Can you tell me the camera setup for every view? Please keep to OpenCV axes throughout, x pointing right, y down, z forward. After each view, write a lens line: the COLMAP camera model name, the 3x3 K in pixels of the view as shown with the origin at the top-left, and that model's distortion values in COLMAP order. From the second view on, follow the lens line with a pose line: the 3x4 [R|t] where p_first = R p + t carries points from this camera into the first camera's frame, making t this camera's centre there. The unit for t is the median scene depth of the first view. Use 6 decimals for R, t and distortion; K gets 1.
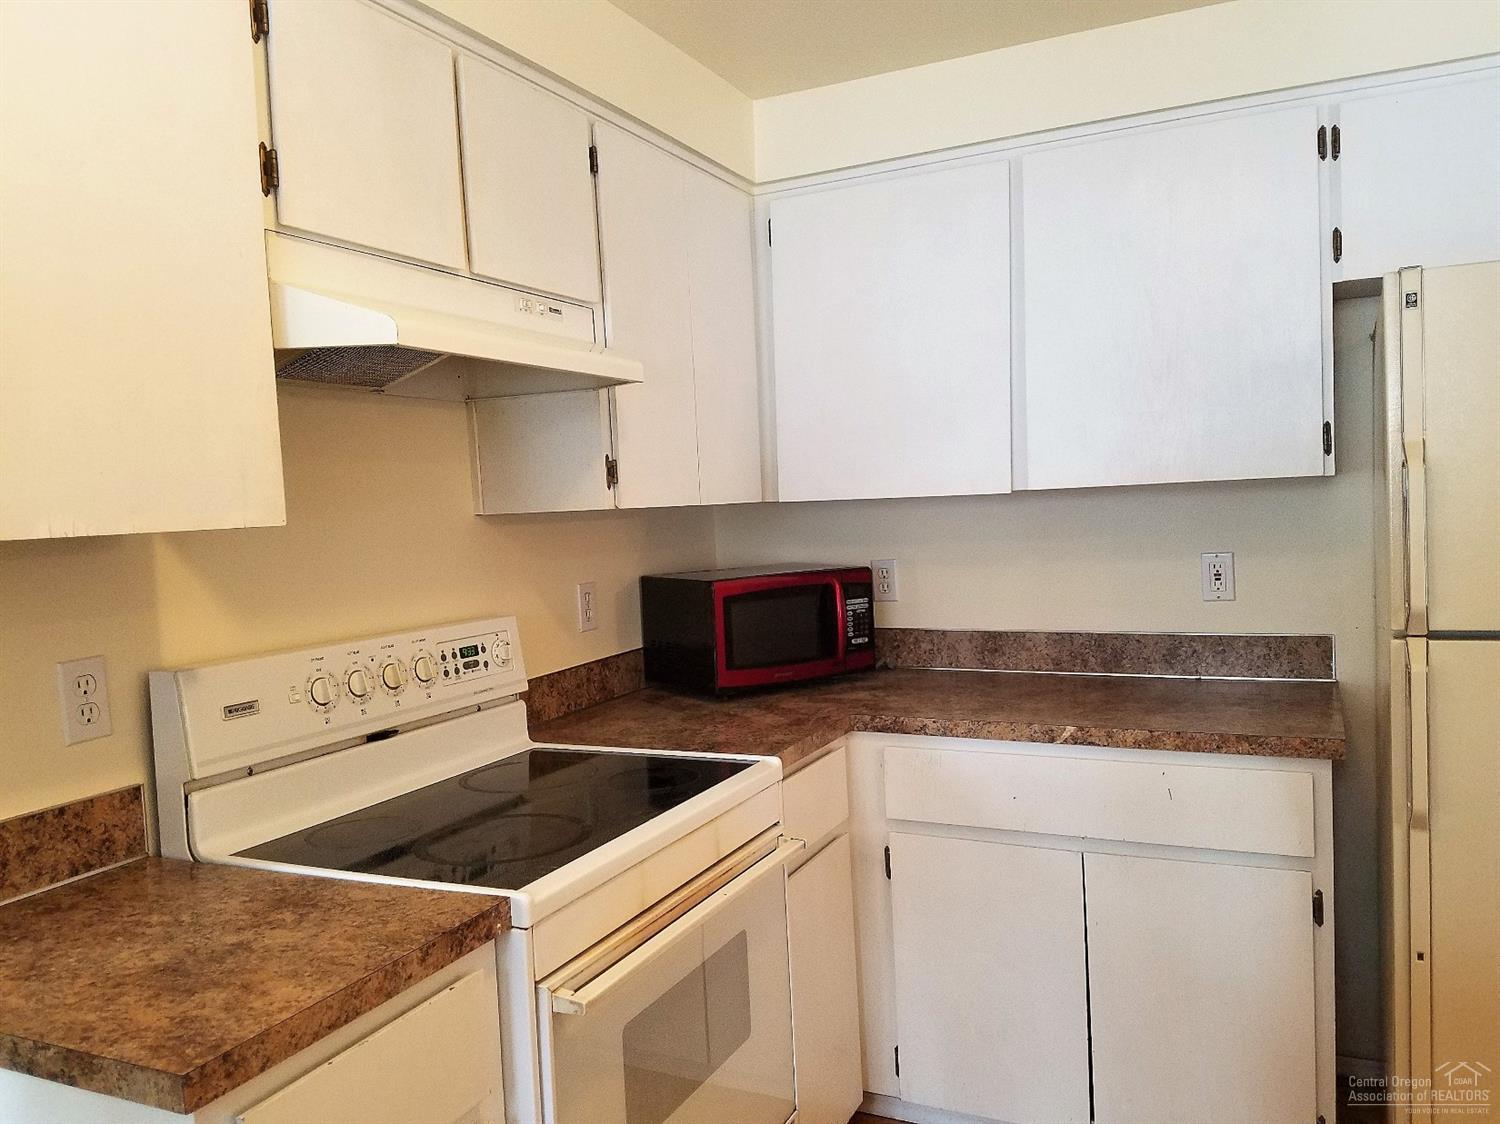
lens RADIAL K [[1167.5, 0, 724.8], [0, 1167.5, 559.1], [0, 0, 1]] dist [0.197948, -0.272290]
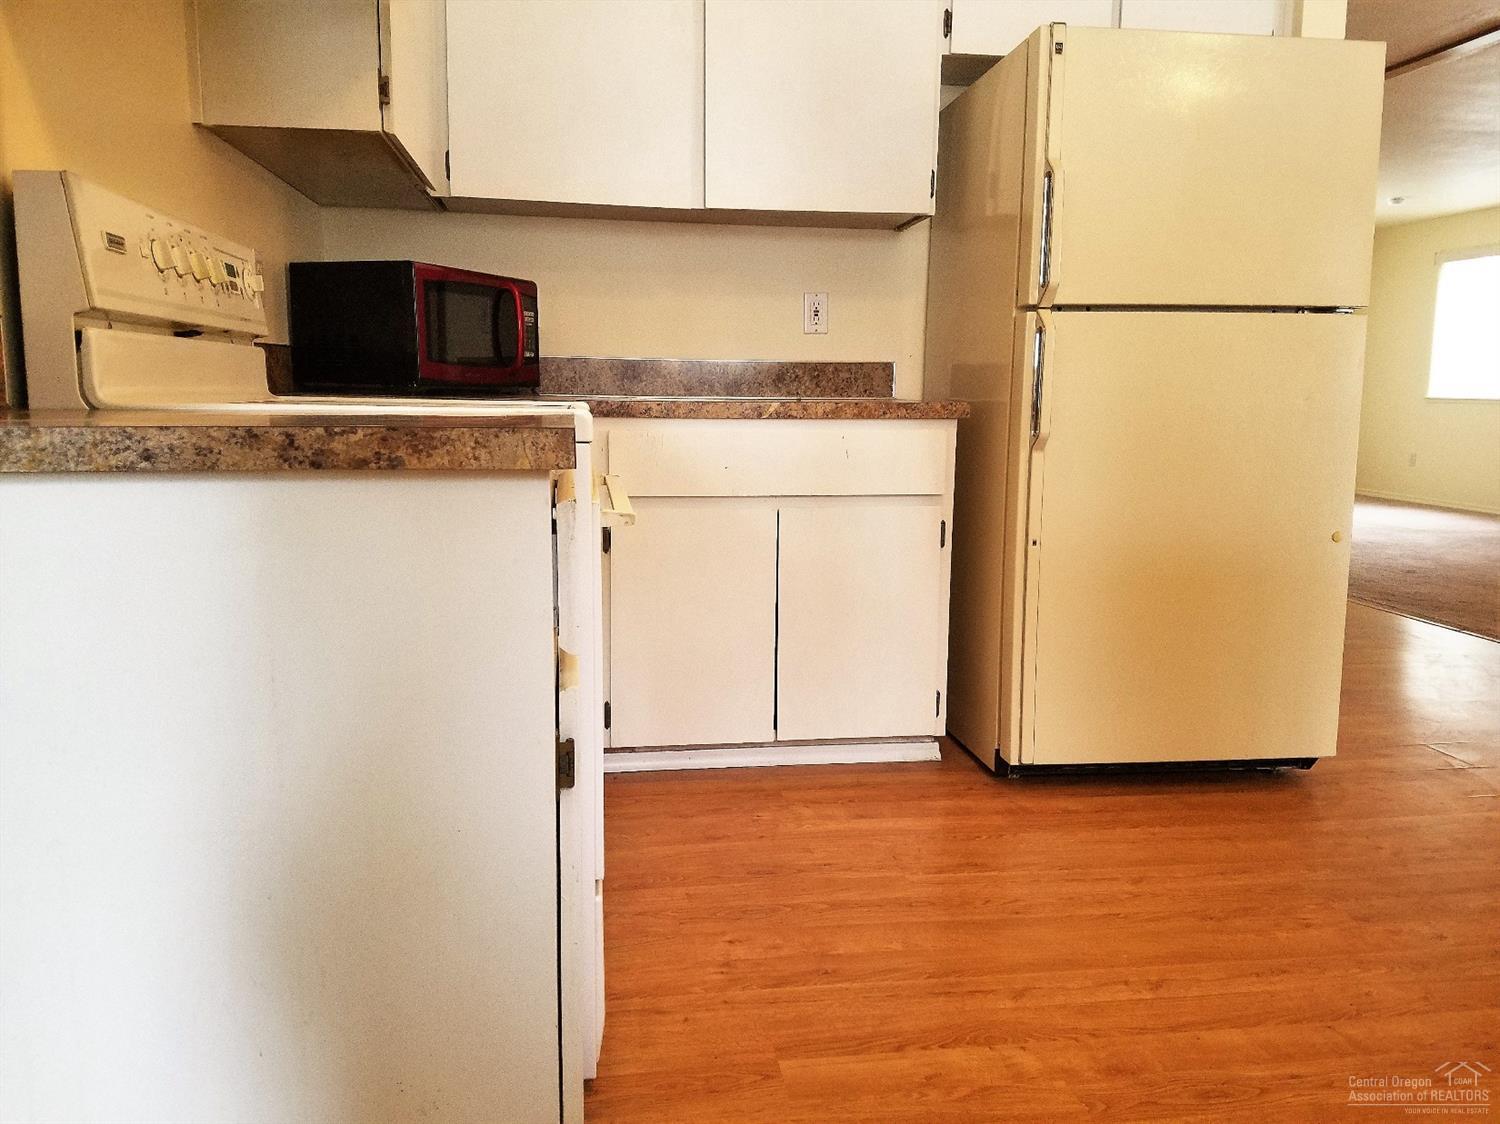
lens RADIAL K [[1167.5, 0, 724.8], [0, 1167.5, 559.1], [0, 0, 1]] dist [0.197948, -0.272290]
pose [[0.825174, -0.023815, 0.564377, -0.420524], [-0.020450, 0.997196, 0.071979, 0.218144], [-0.564509, -0.070937, 0.822373, 0.062971]]
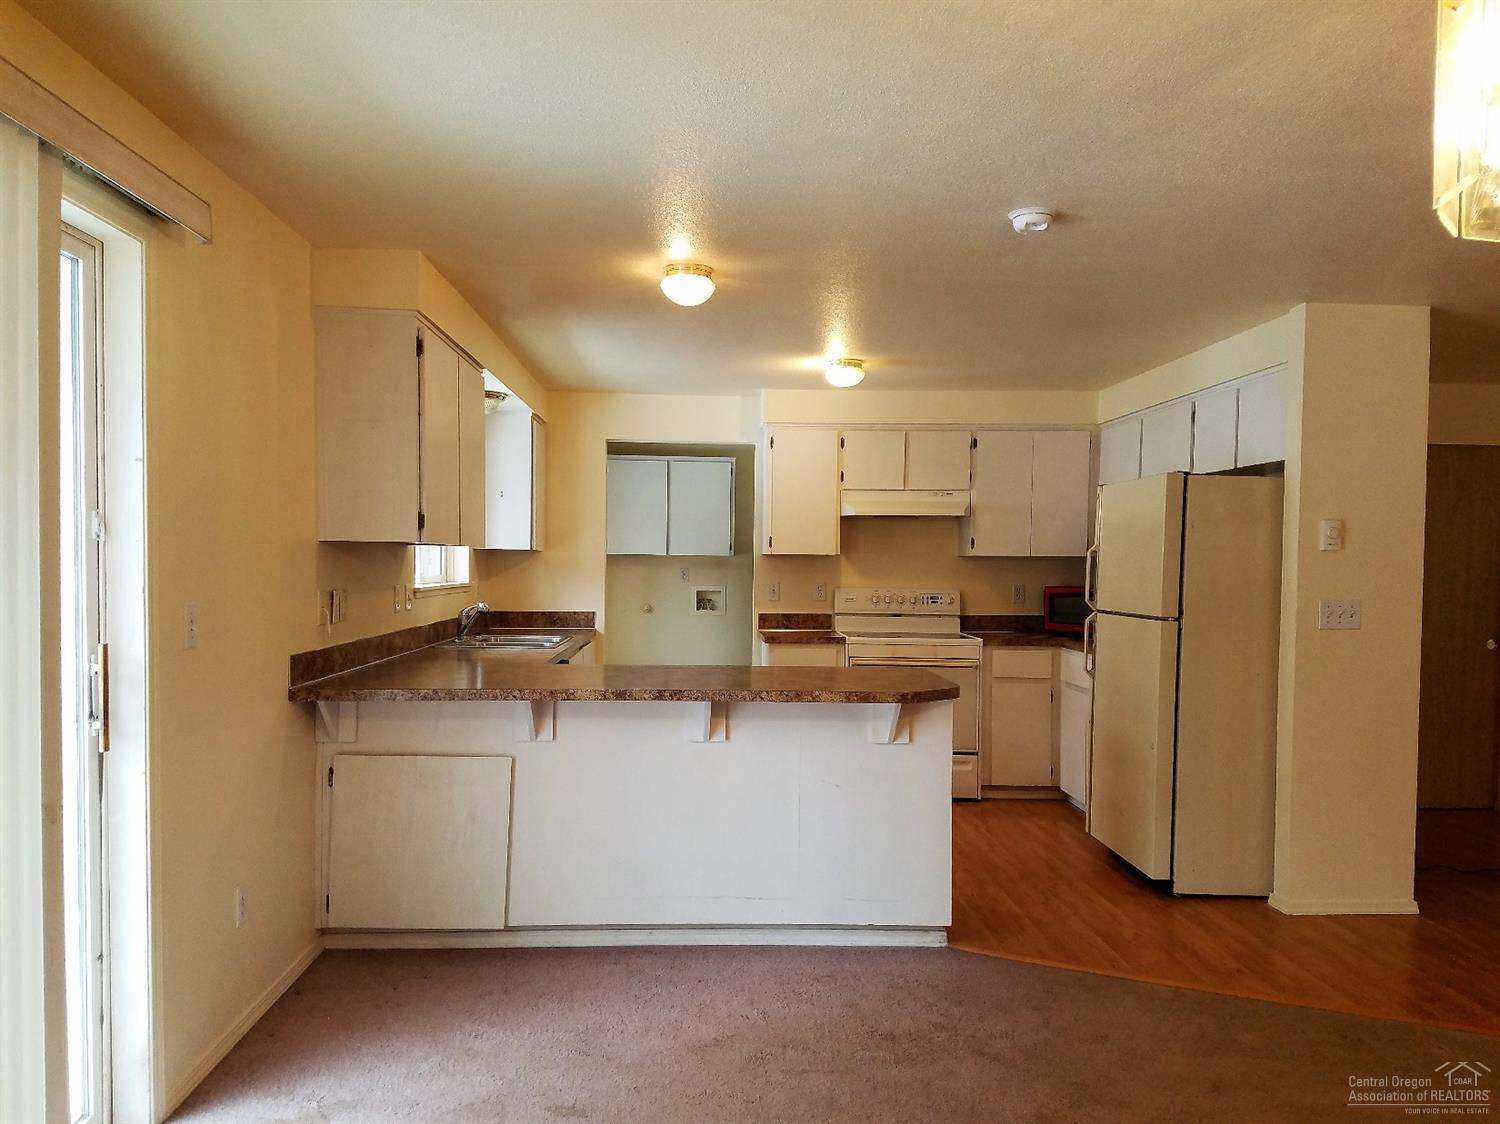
lens RADIAL K [[1167.5, 0, 724.8], [0, 1167.5, 559.1], [0, 0, 1]] dist [0.197948, -0.272290]
pose [[0.458186, 0.043437, -0.887794, 2.726194], [-0.071517, 0.997369, 0.011889, -0.028025], [0.885975, 0.058045, 0.460087, -1.140638]]
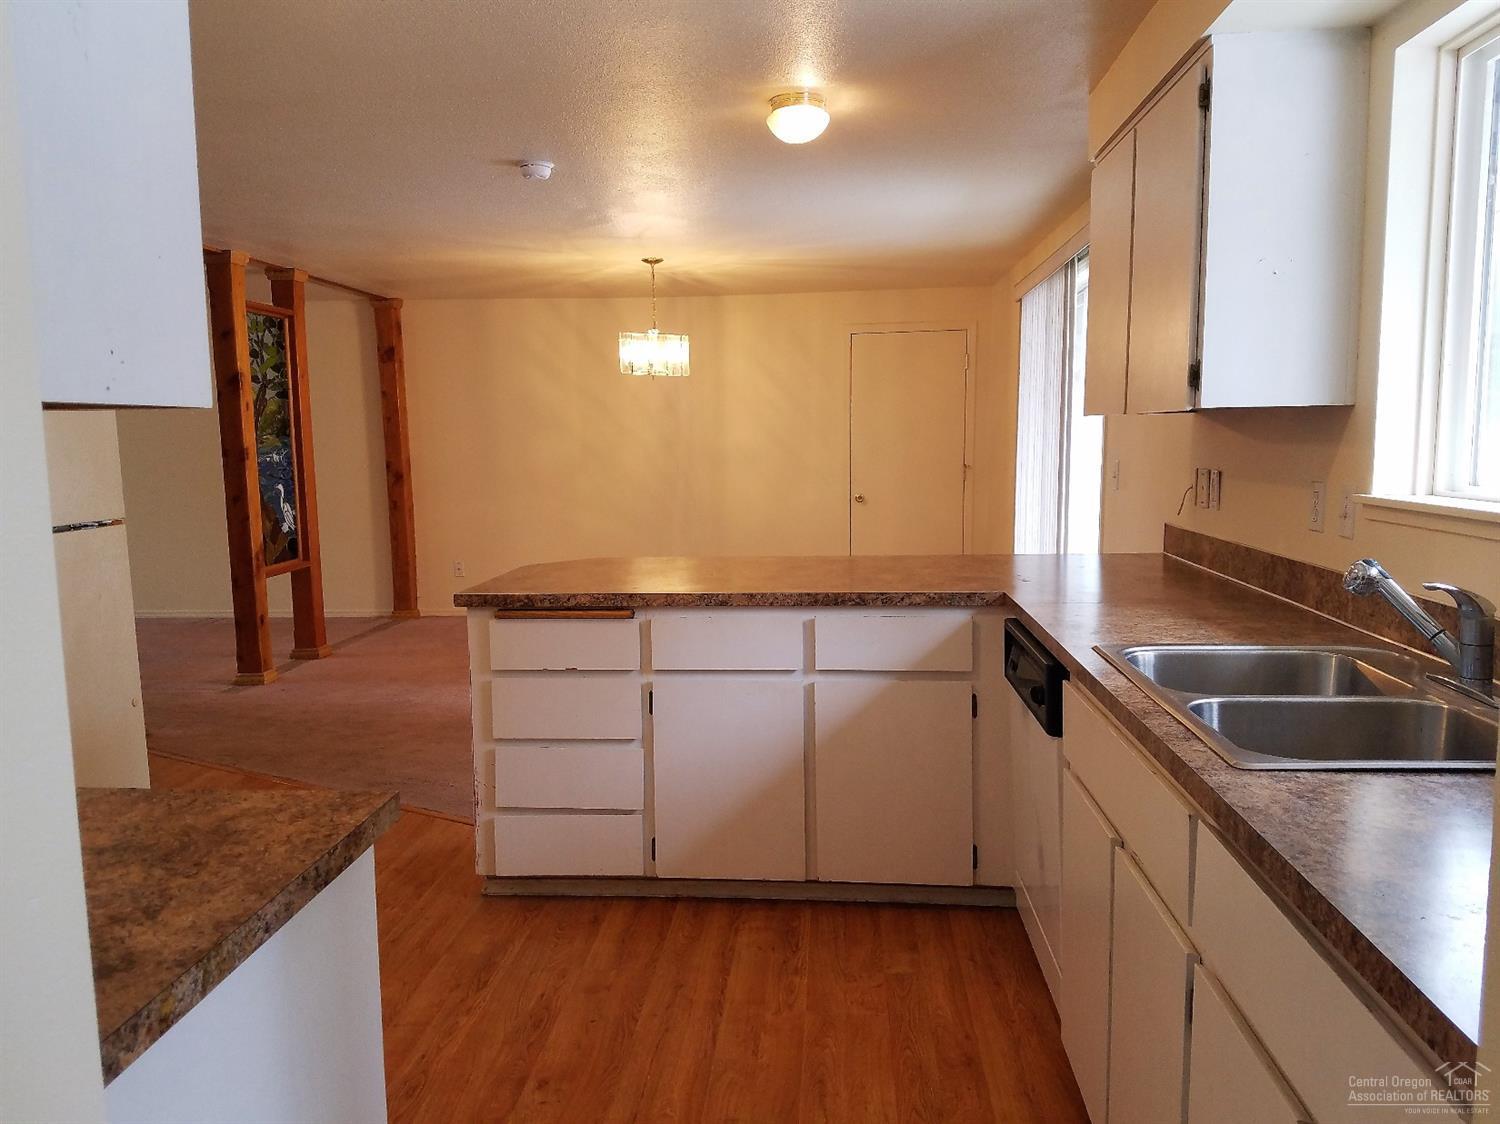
lens RADIAL K [[1167.5, 0, 724.8], [0, 1167.5, 559.1], [0, 0, 1]] dist [0.197948, -0.272290]
pose [[-0.352919, -0.052291, 0.934191, -0.896247], [0.080360, 0.993054, 0.085944, 0.028465], [-0.932197, 0.105403, -0.346266, 0.518888]]
